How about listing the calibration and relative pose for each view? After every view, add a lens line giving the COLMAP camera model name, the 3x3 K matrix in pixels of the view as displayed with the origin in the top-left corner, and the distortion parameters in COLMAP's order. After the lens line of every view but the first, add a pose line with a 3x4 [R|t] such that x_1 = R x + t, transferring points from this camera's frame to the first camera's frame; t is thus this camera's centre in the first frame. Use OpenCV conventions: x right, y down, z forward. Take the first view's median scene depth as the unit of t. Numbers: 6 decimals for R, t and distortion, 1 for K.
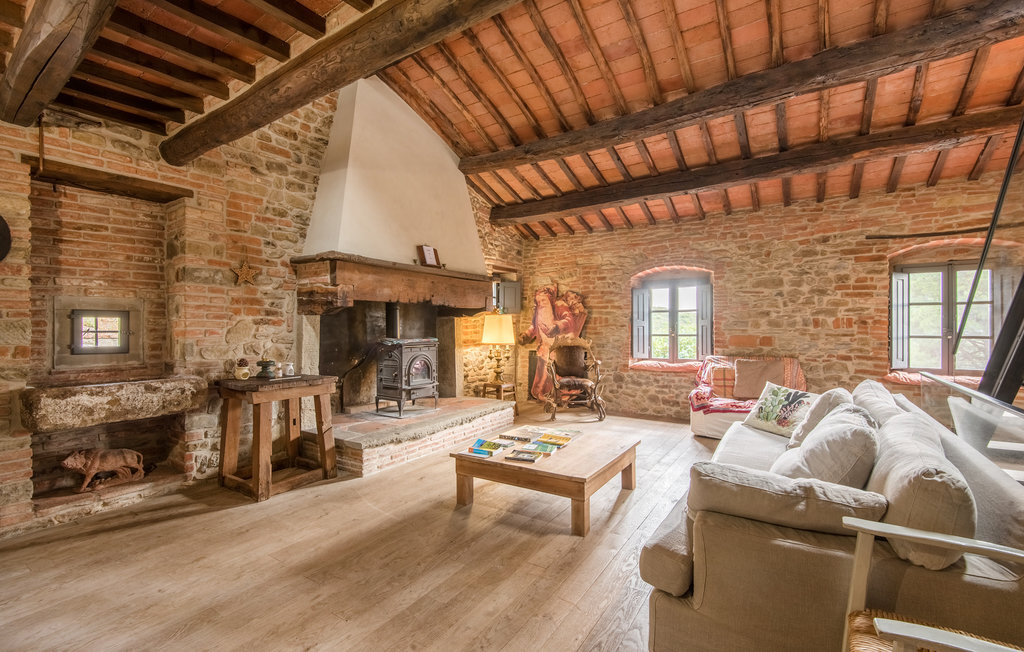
lens RADIAL K [[445.6, 0, 514.9], [0, 445.6, 328.5], [0, 0, 1]] dist [0.004357, -0.007314]
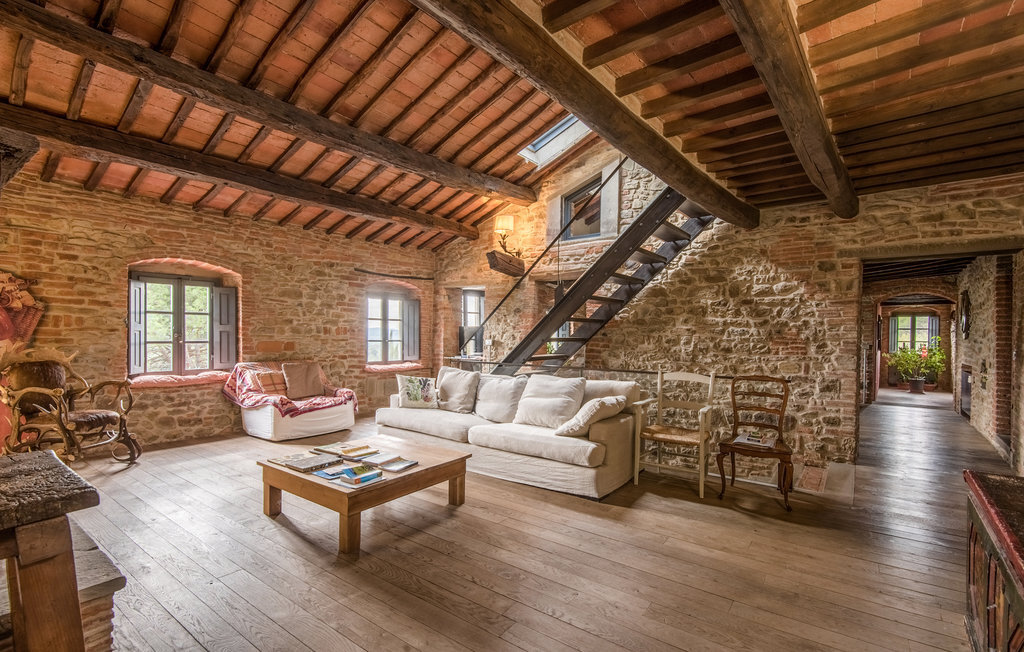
lens RADIAL K [[445.6, 0, 514.9], [0, 445.6, 328.5], [0, 0, 1]] dist [0.004357, -0.007314]
pose [[0.076760, 0.019853, 0.996852, -0.486185], [-0.003824, 0.999800, -0.019617, 0.004166], [-0.997042, -0.002307, 0.076821, 0.352689]]
